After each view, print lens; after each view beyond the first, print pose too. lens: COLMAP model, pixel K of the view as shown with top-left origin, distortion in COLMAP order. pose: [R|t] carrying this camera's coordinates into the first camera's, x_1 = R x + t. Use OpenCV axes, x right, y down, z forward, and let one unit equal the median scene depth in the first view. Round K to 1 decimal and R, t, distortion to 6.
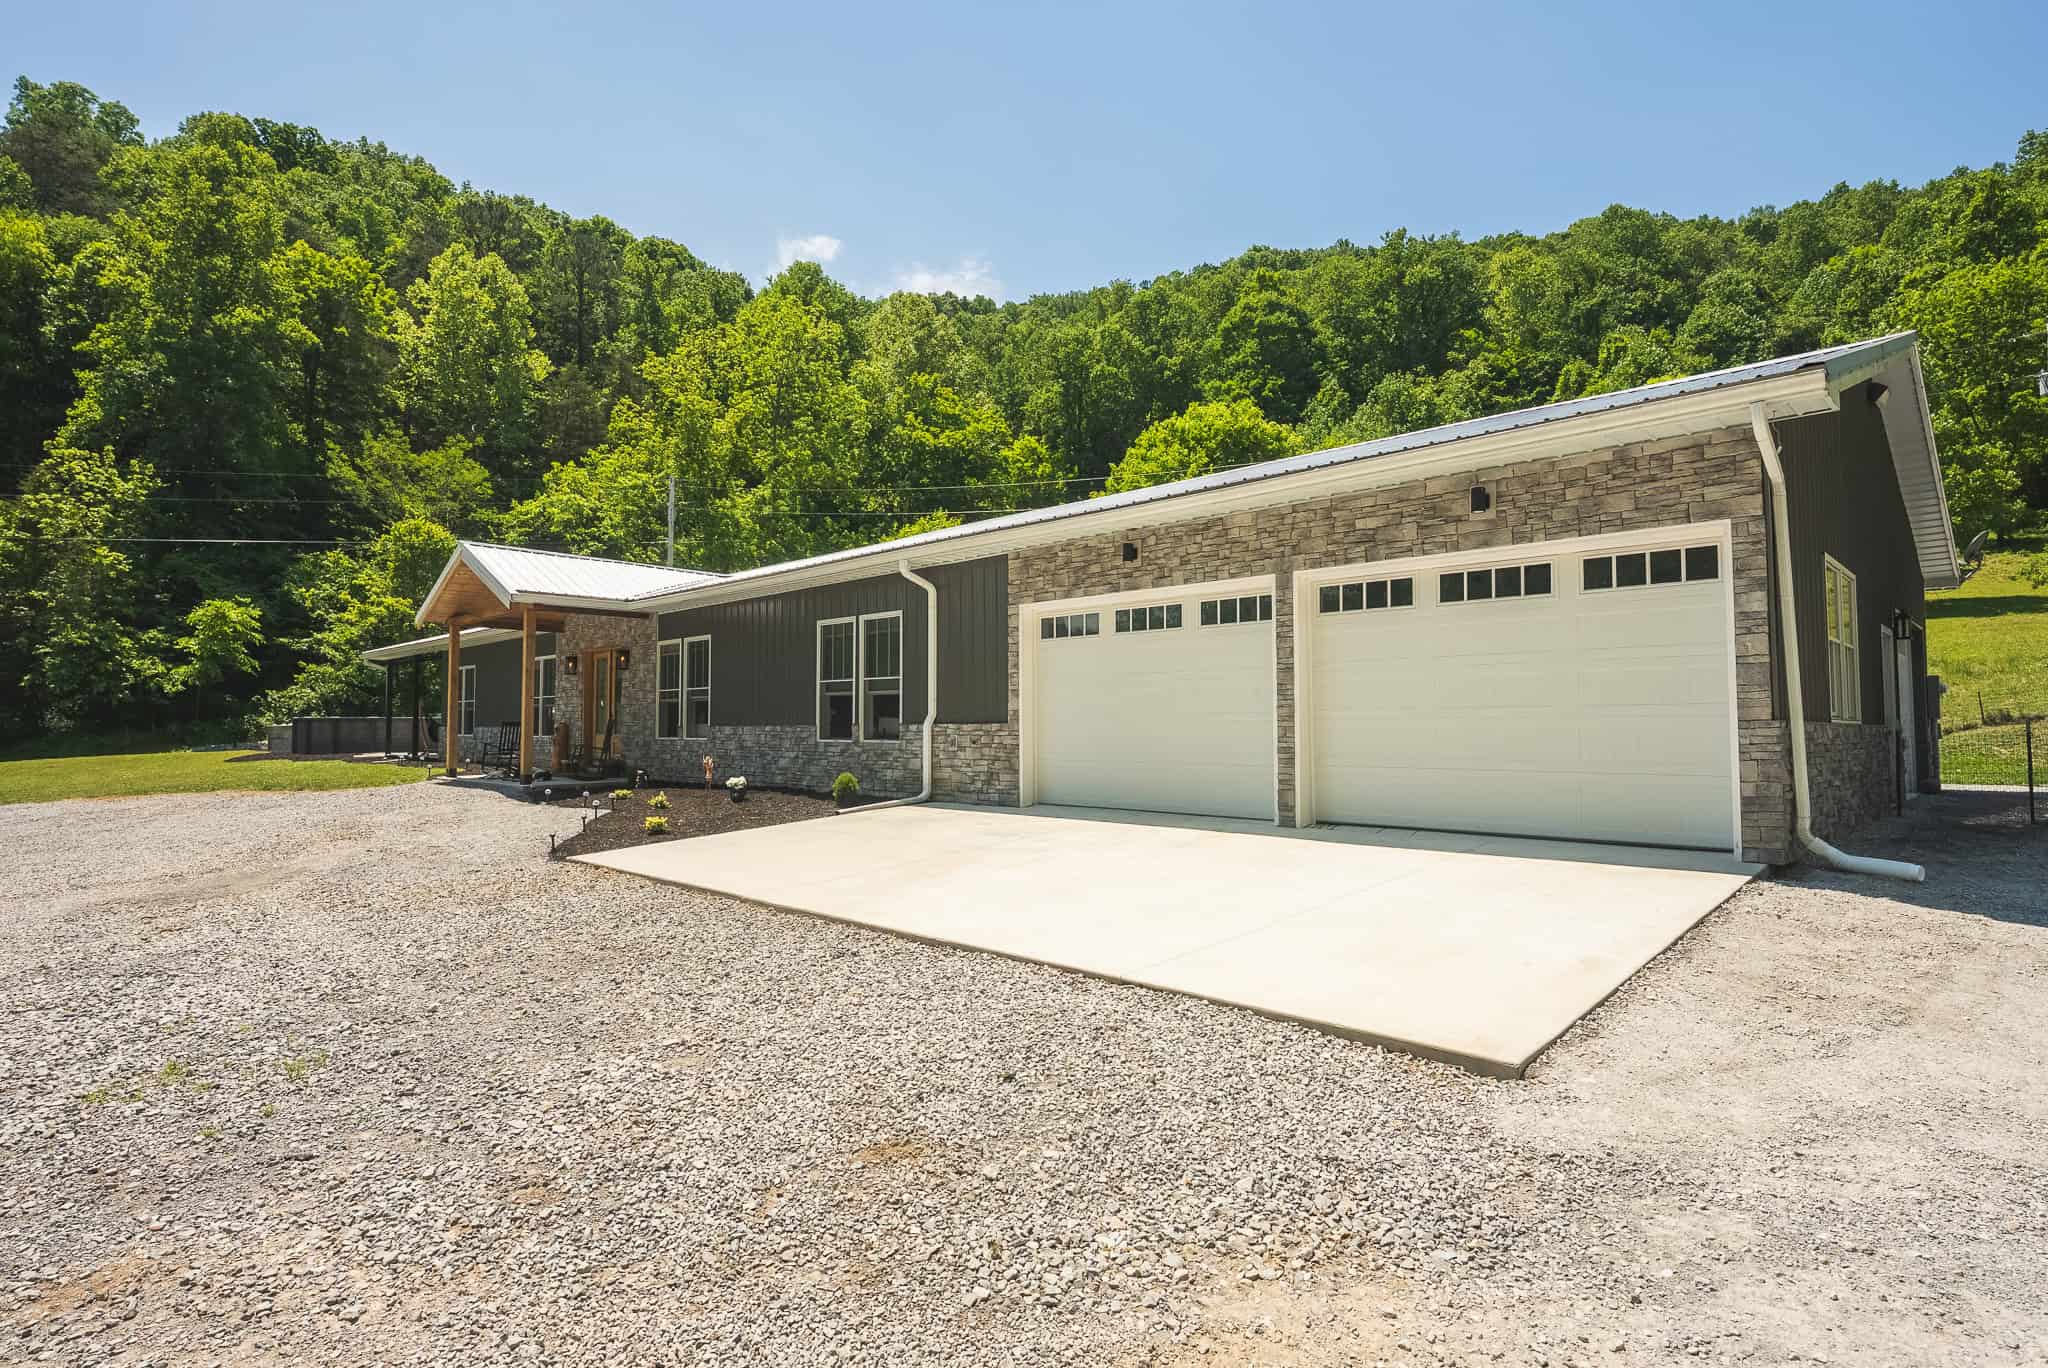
lens RADIAL K [[1038.3, 0, 1040.3], [0, 1038.3, 684.9], [0, 0, 1]] dist [-0.007329, -0.001200]
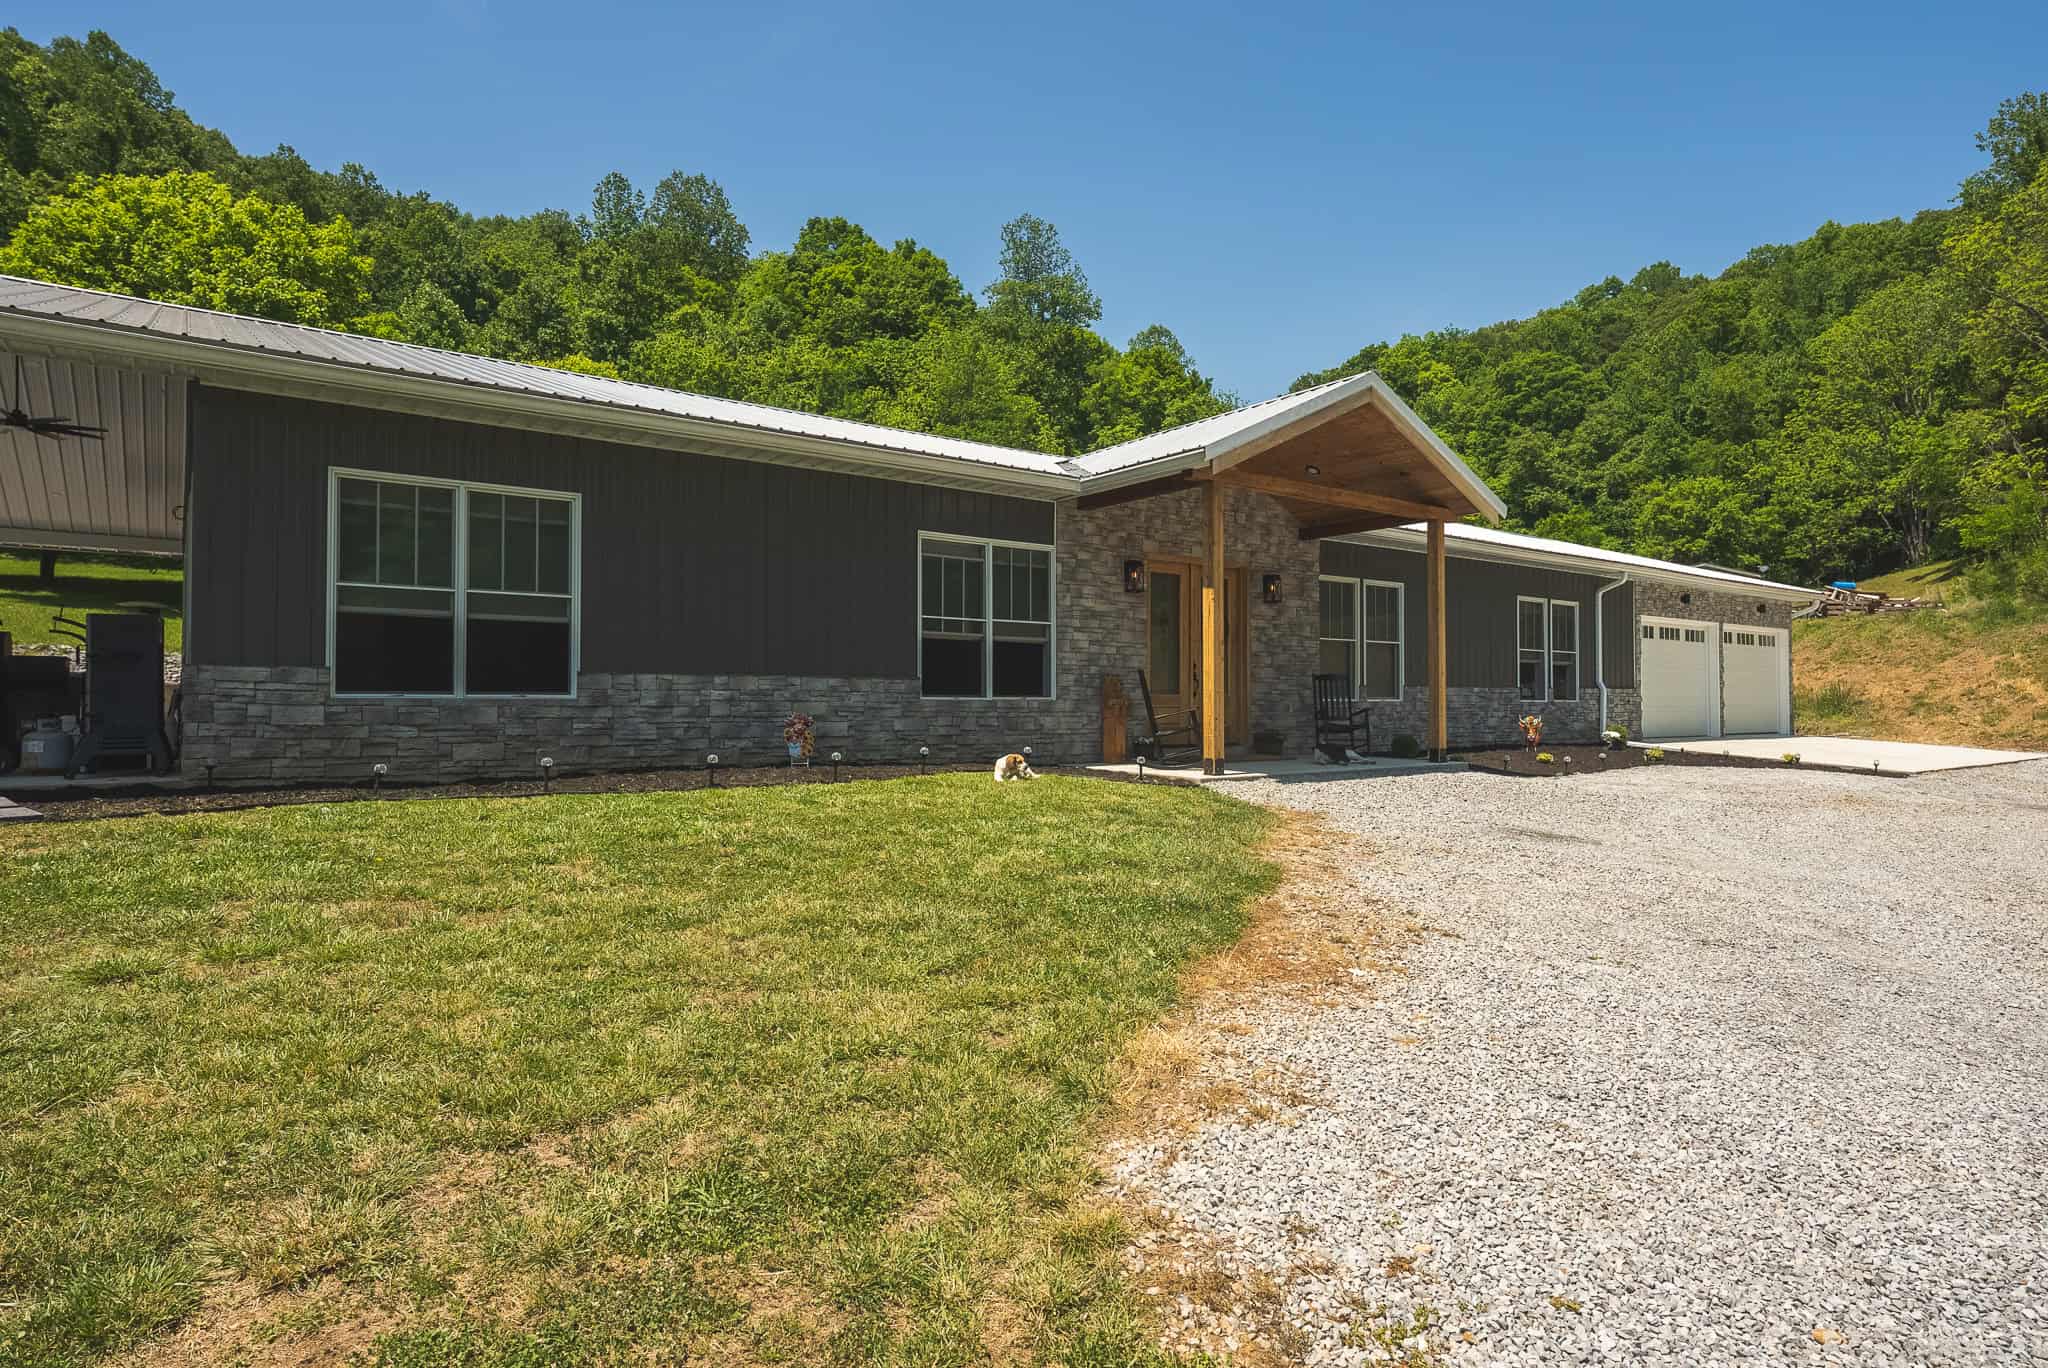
lens RADIAL K [[1142.8, 0, 1027.1], [0, 1142.8, 690.3], [0, 0, 1]] dist [0.012684, -0.000825]
pose [[0.145308, 0.016364, 0.989251, -1.304289], [-0.039343, 0.999168, -0.010750, 0.065044], [-0.988604, -0.037358, 0.145831, 1.146188]]
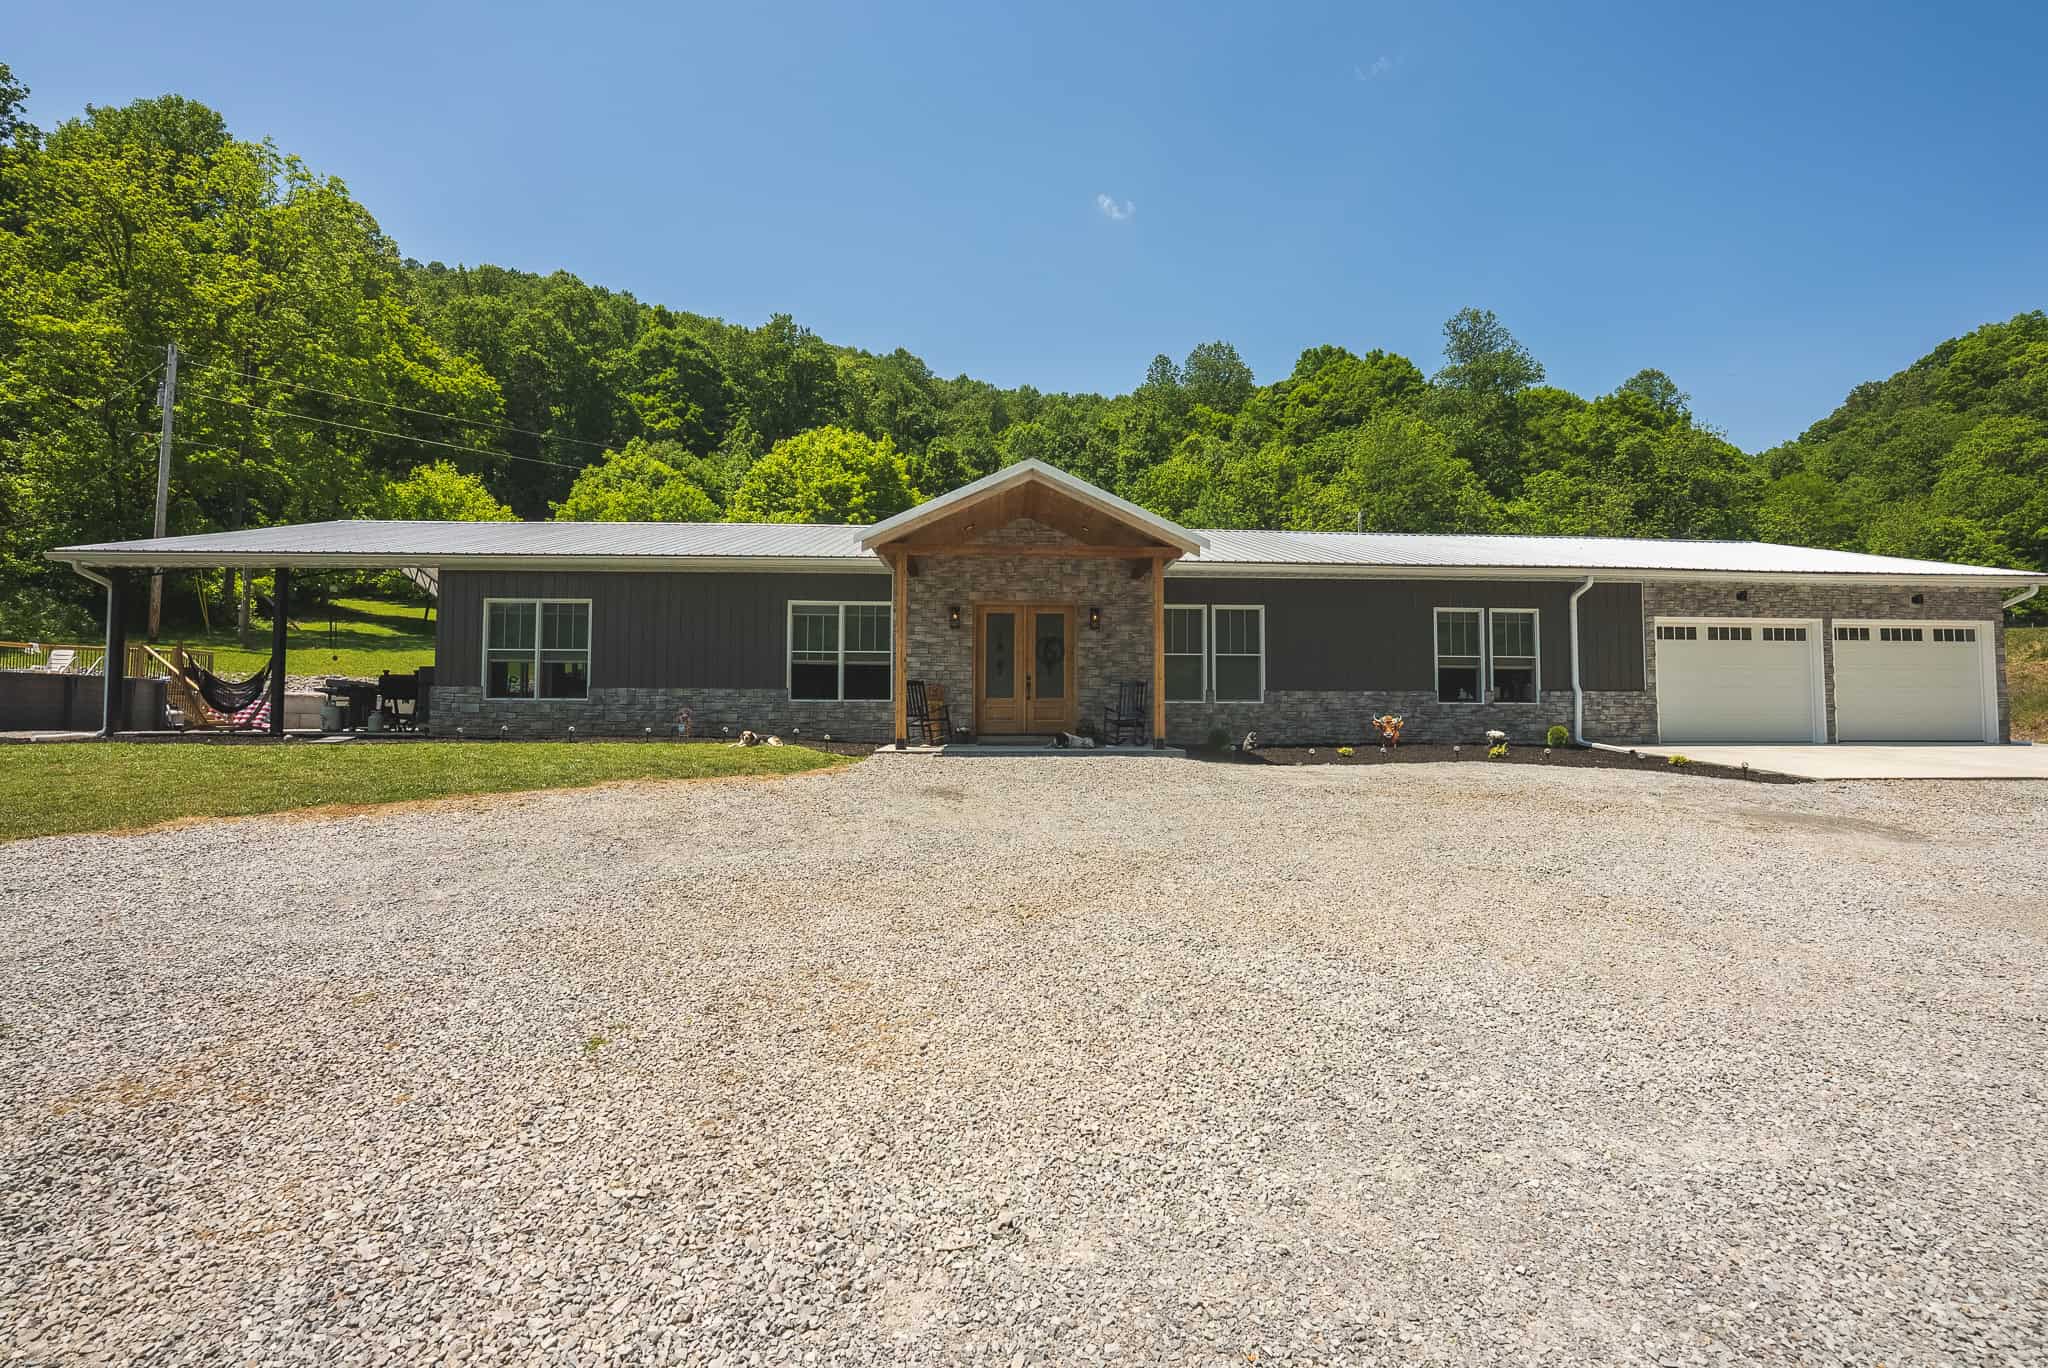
lens RADIAL K [[844.1, 0, 1025.7], [0, 844.1, 690.1], [0, 0, 1]] dist [-0.020034, 0.001149]
pose [[0.676898, 0.029570, 0.735482, -1.100019], [-0.034373, 0.999373, -0.008545, 0.053979], [-0.735273, -0.019496, 0.677490, 0.575575]]
